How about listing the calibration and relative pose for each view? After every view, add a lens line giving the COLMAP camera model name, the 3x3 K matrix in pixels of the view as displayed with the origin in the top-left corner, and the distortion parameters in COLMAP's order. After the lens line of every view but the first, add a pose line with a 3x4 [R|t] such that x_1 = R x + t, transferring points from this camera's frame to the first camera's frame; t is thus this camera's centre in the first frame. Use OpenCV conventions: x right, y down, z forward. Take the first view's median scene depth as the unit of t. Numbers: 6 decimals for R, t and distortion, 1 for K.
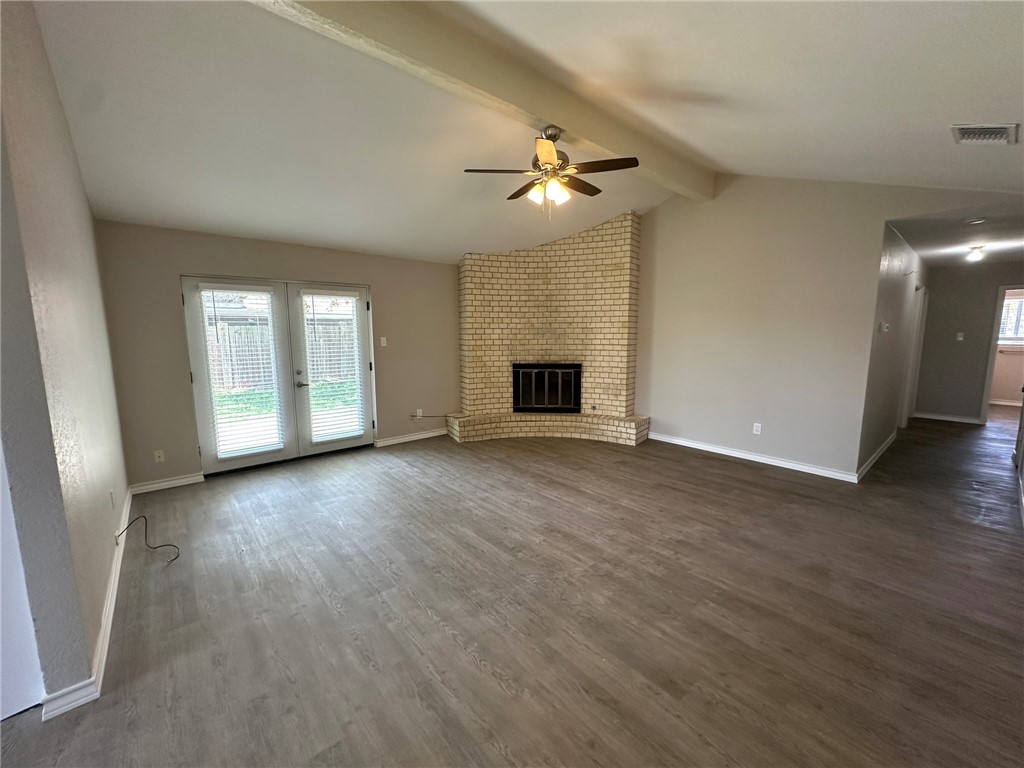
lens RADIAL K [[408.7, 0, 513.9], [0, 408.7, 382.9], [0, 0, 1]] dist [-0.003085, -0.000283]
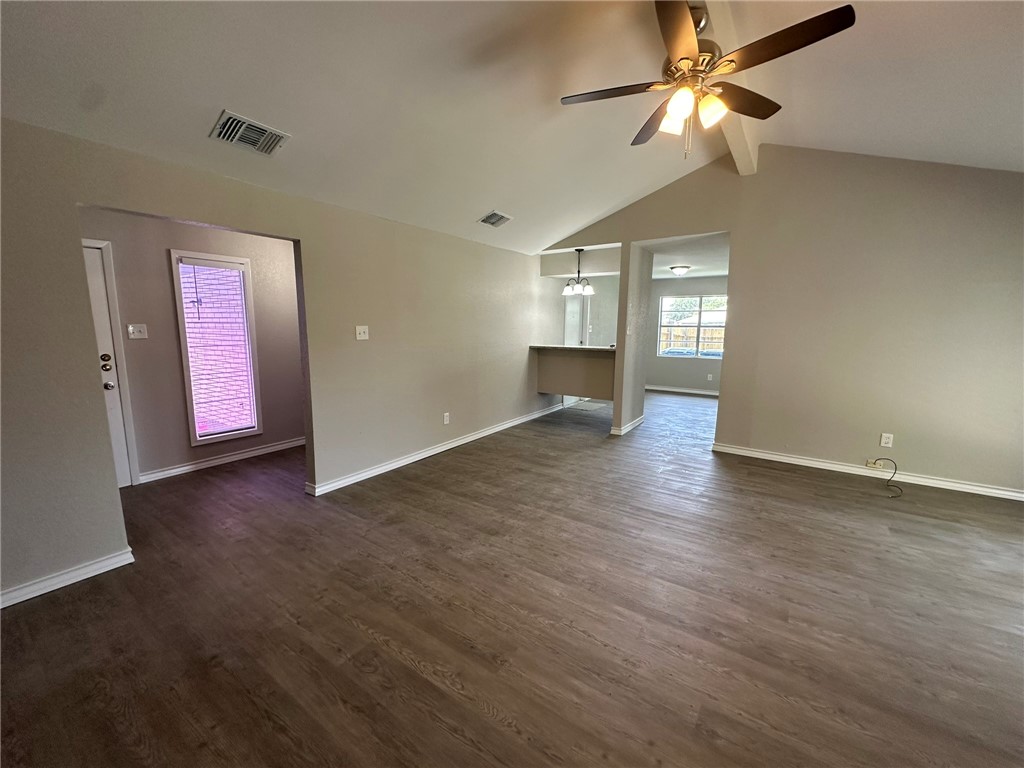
lens RADIAL K [[408.7, 0, 510.4], [0, 408.7, 380.7], [0, 0, 1]] dist [-0.003085, -0.000283]
pose [[-0.969390, 0.031267, -0.243527, 0.311675], [-0.032494, 0.966796, 0.253477, -0.115768], [0.243366, 0.253631, -0.936186, 0.955659]]
